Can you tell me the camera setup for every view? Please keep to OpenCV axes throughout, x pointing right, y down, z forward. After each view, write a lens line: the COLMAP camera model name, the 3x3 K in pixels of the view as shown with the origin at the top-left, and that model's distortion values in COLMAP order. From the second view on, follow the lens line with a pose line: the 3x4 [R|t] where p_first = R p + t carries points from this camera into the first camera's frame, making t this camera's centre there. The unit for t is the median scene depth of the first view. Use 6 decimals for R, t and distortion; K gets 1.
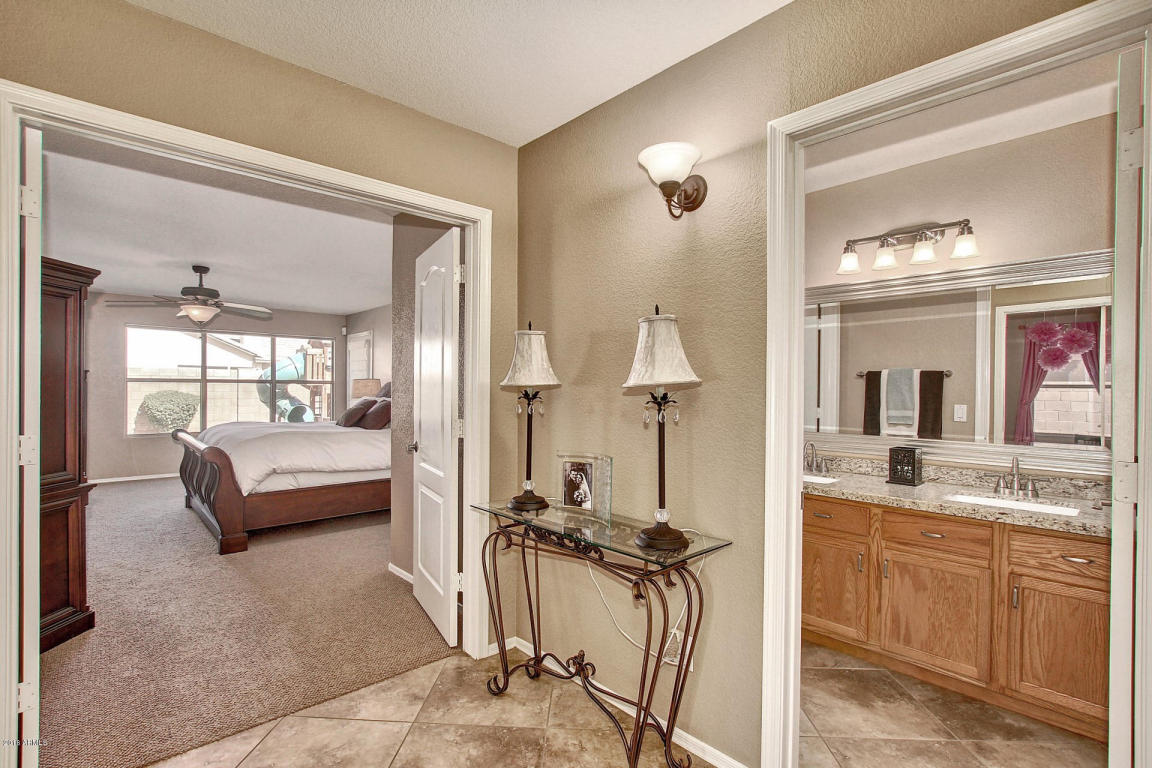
lens RADIAL K [[535.2, 0, 577.4], [0, 535.2, 387.6], [0, 0, 1]] dist [-0.024562, -0.002723]
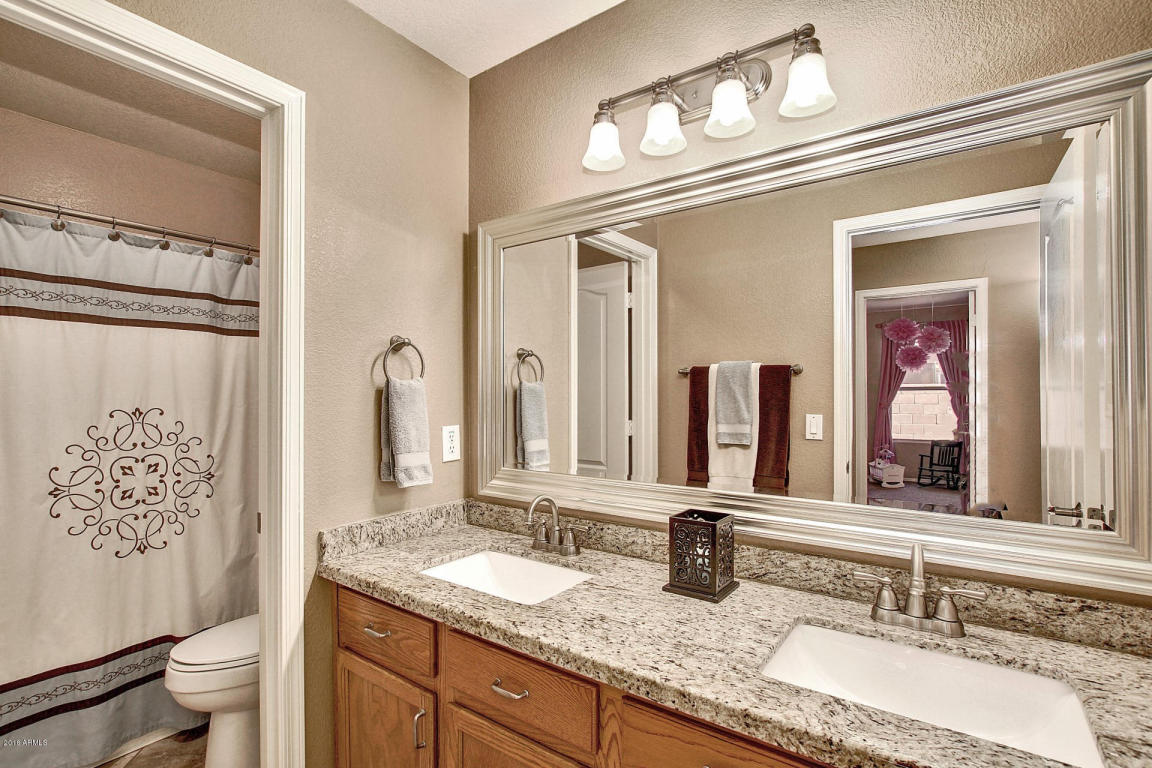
lens RADIAL K [[535.2, 0, 573.6], [0, 535.2, 386.7], [0, 0, 1]] dist [-0.024562, -0.002723]
pose [[0.981975, -0.004346, 0.188960, 0.273945], [0.006894, 0.999894, -0.012830, 0.002380], [-0.188884, 0.013902, 0.981901, 0.360303]]
